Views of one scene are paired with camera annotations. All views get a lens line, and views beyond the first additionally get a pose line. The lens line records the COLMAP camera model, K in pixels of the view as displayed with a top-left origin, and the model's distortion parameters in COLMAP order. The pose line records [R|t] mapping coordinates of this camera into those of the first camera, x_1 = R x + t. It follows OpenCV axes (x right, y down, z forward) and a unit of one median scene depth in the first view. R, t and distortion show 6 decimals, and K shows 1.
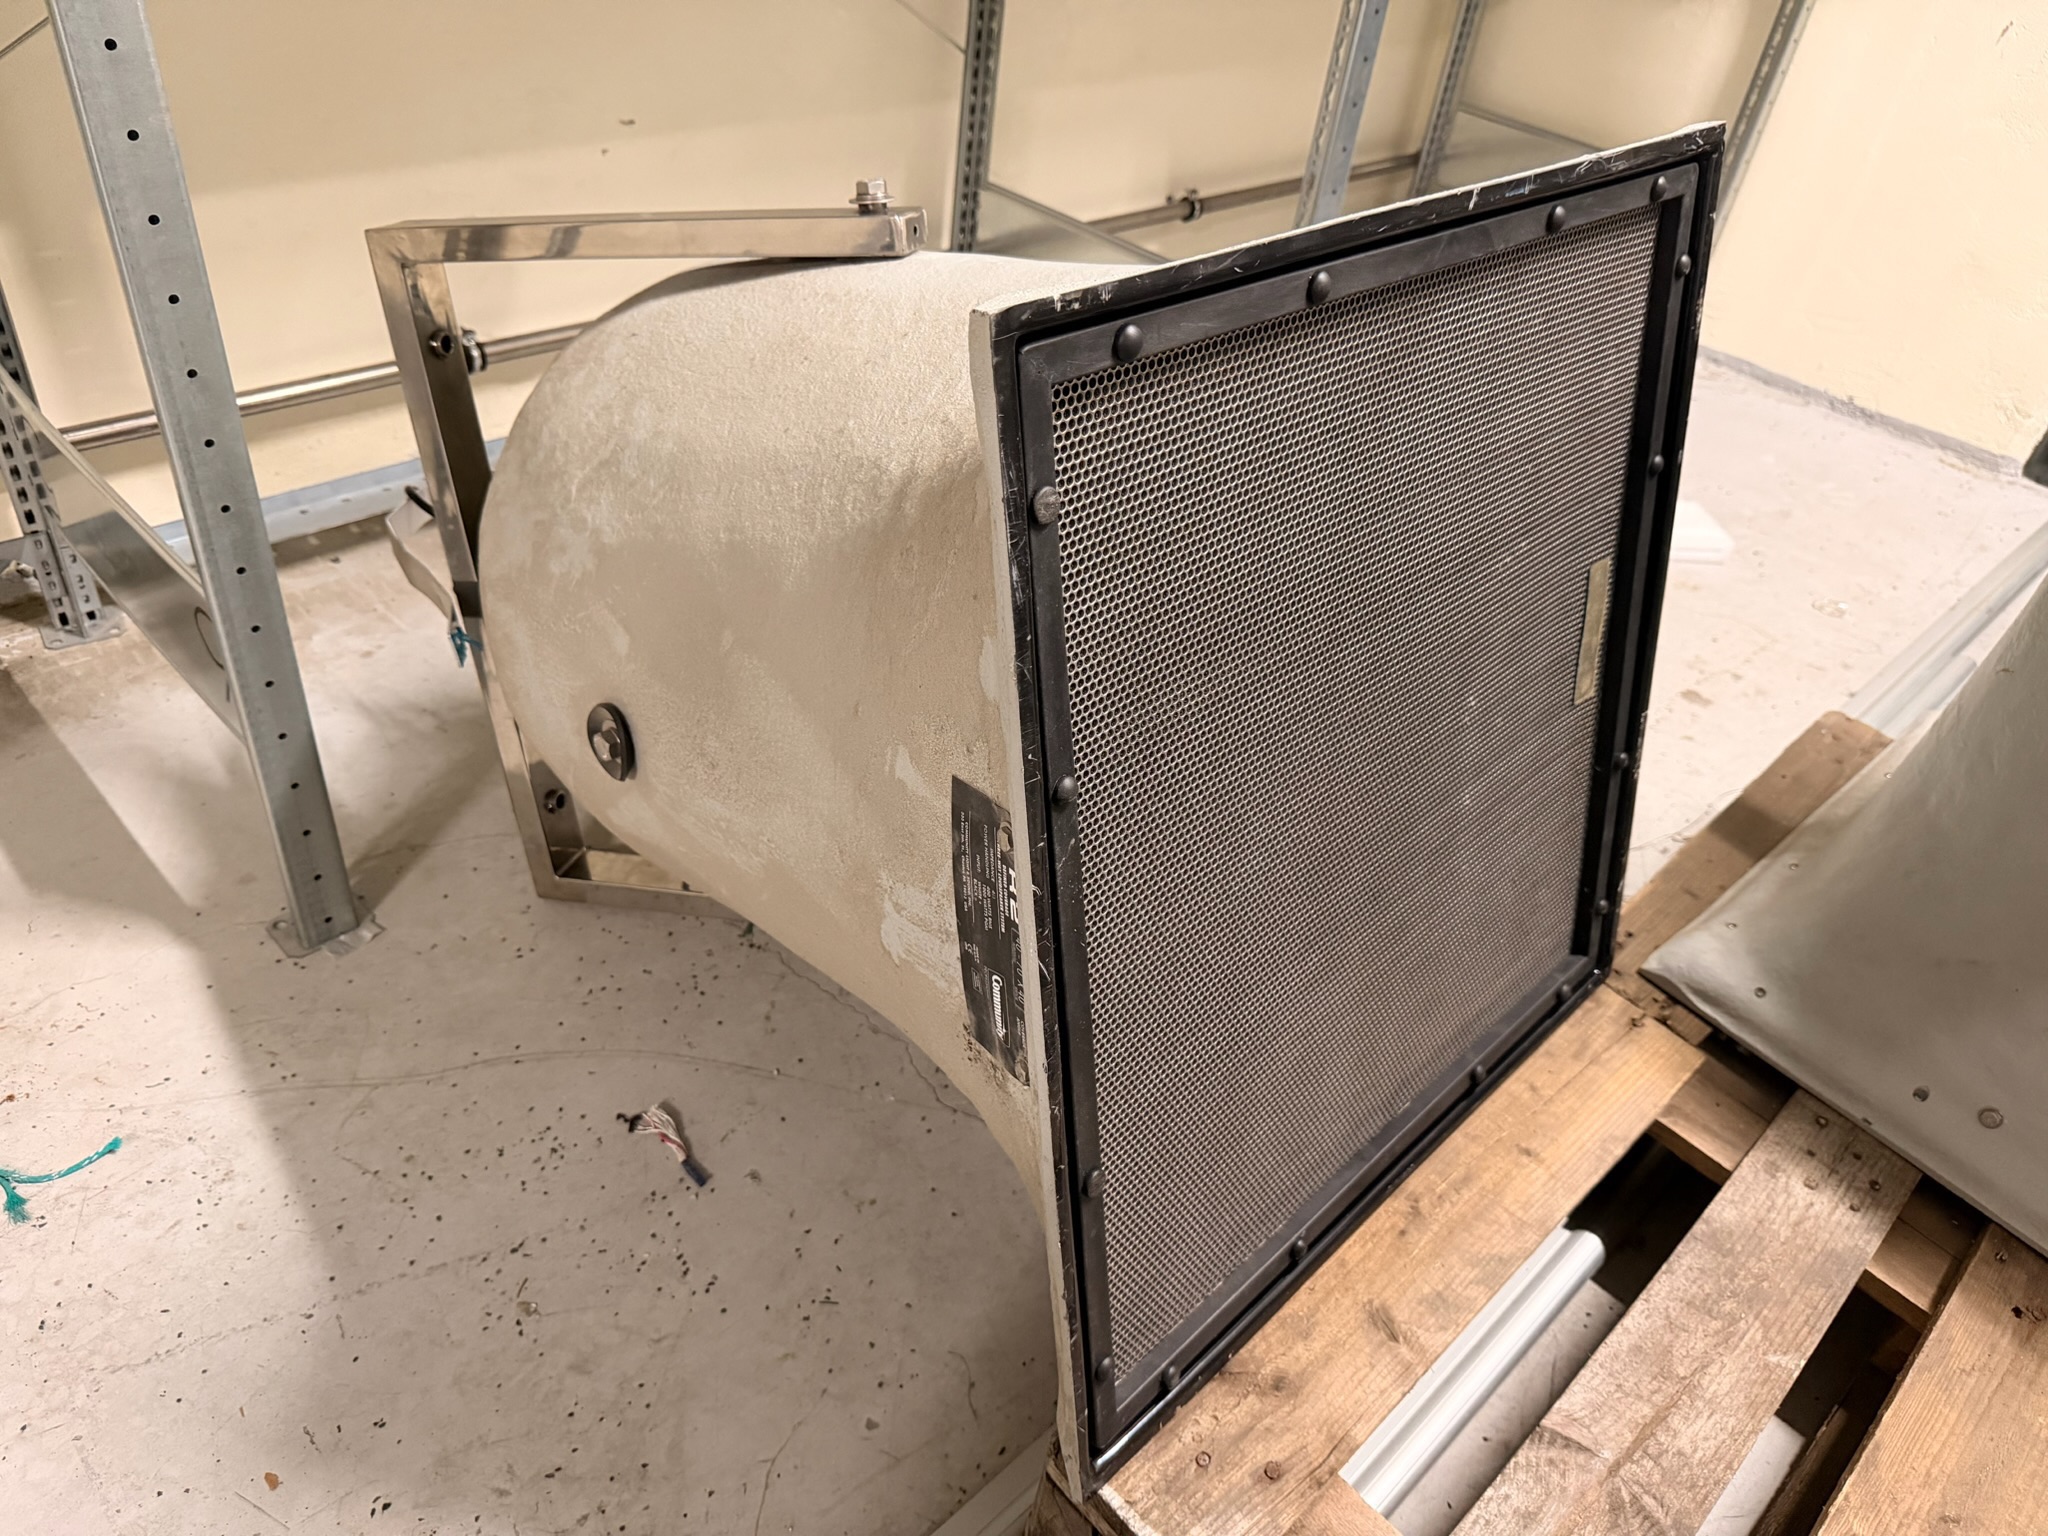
lens RADIAL K [[1478.5, 0, 1024.0], [0, 1478.5, 768.0], [0, 0, 1]] dist [0.001610, -0.007193]
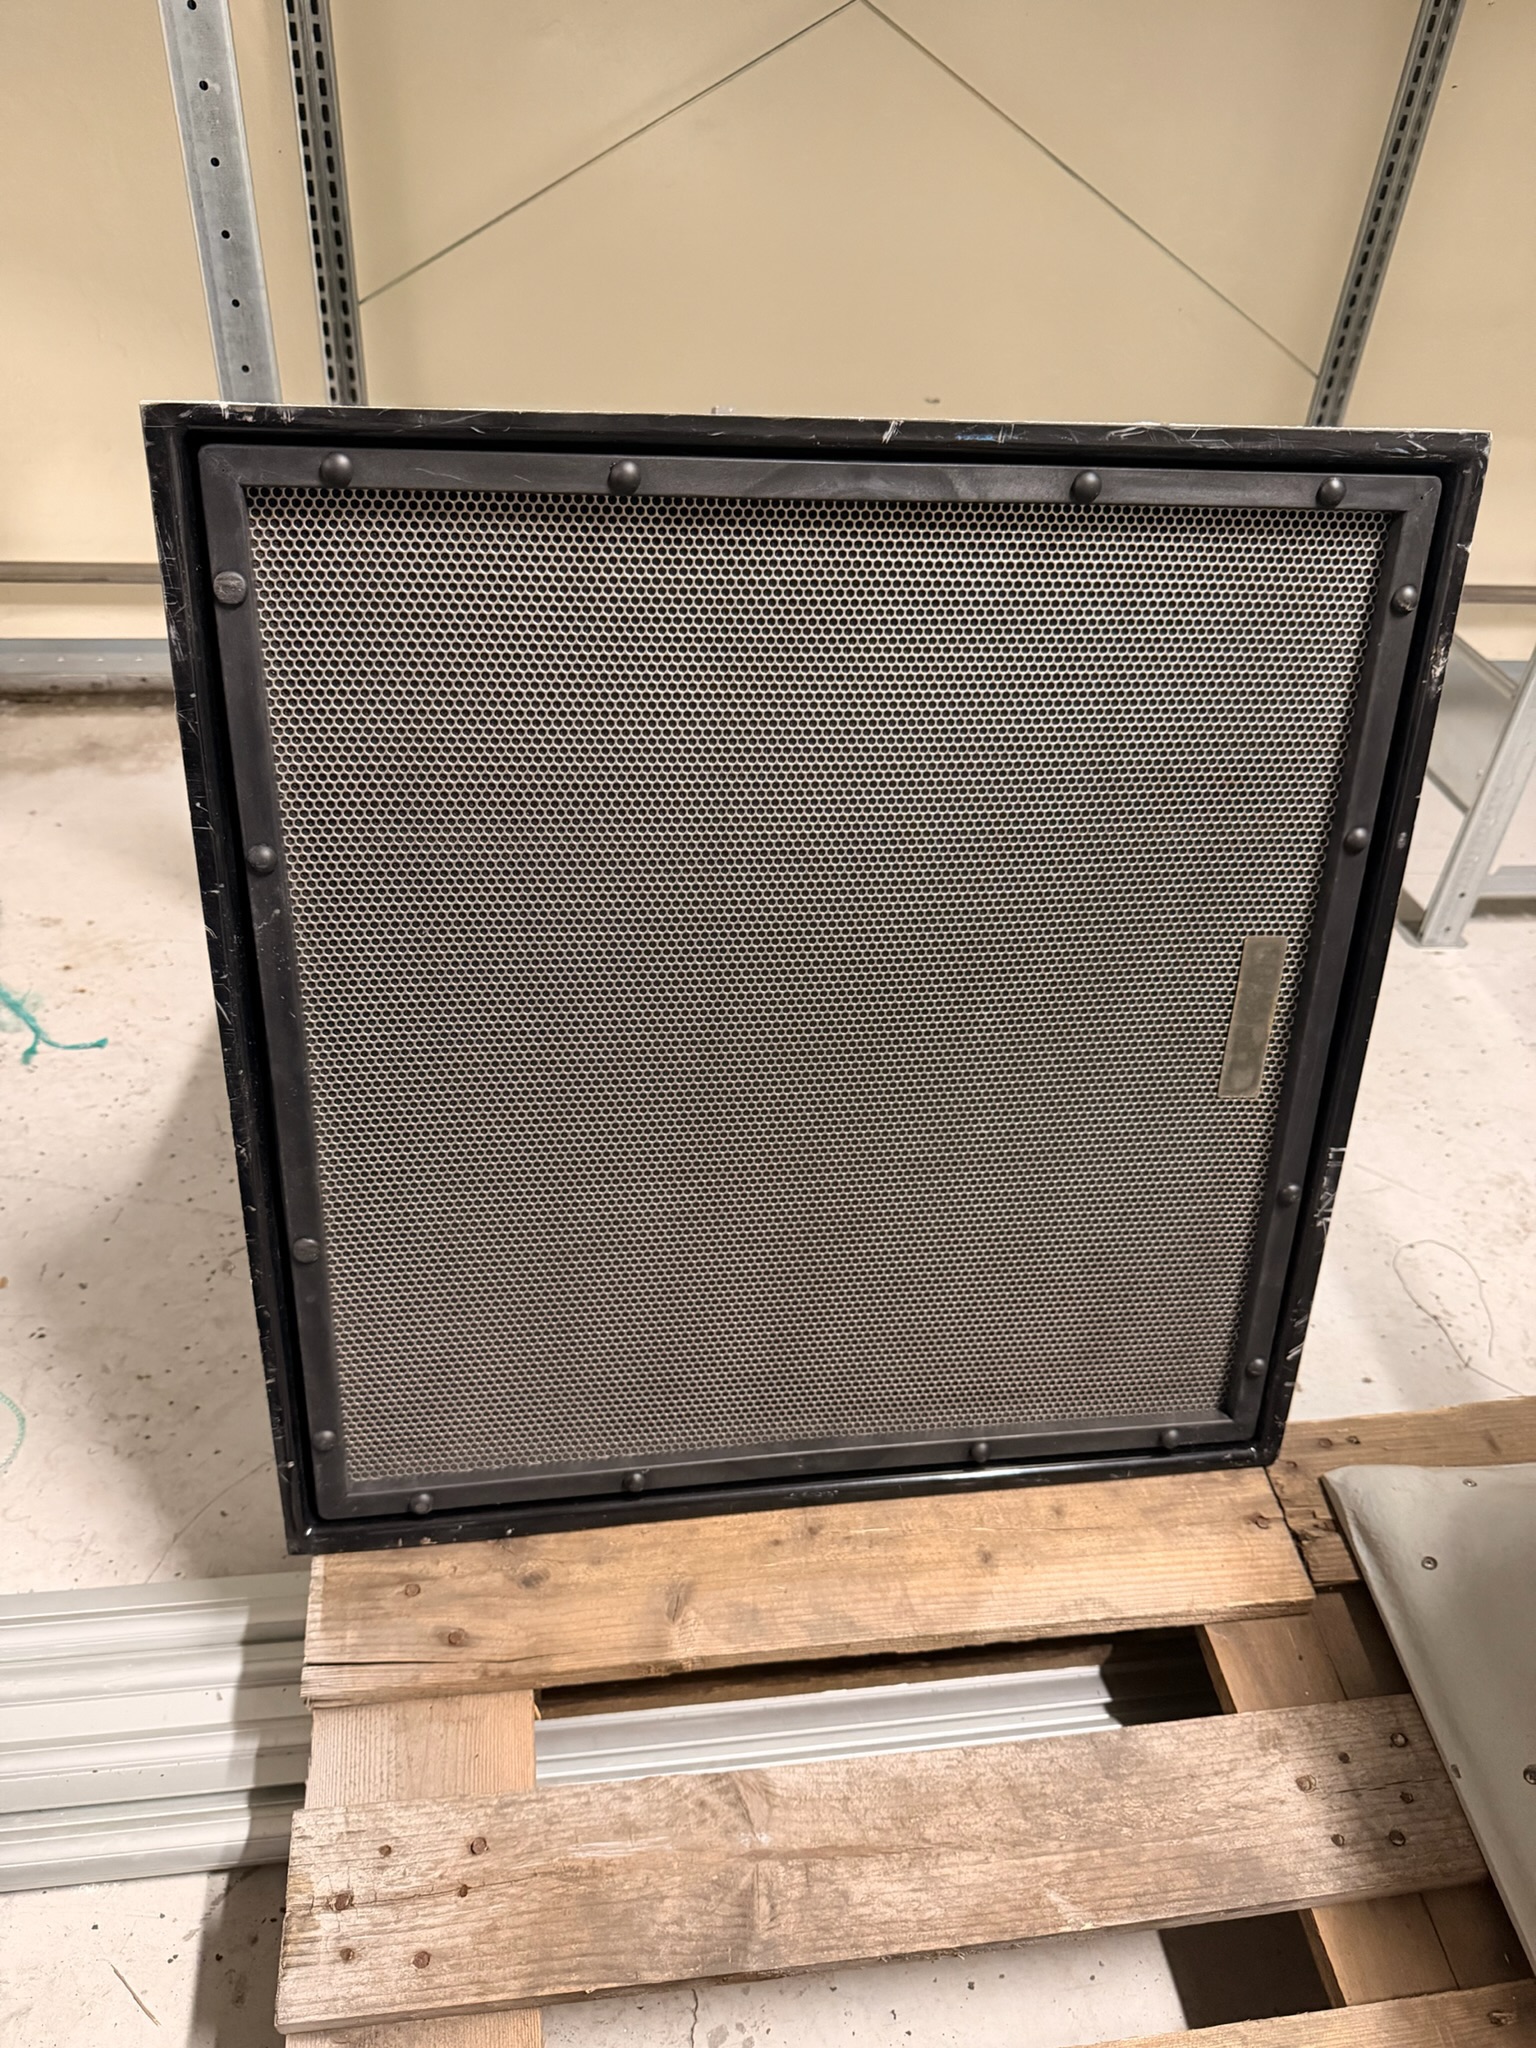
lens RADIAL K [[1478.5, 0, 768.0], [0, 1478.5, 1024.0], [0, 0, 1]] dist [0.001610, -0.007193]
pose [[0.801413, 0.317570, -0.506840, 0.629745], [-0.344544, 0.937794, 0.042800, -0.031884], [0.488904, 0.140328, 0.860977, 0.150362]]
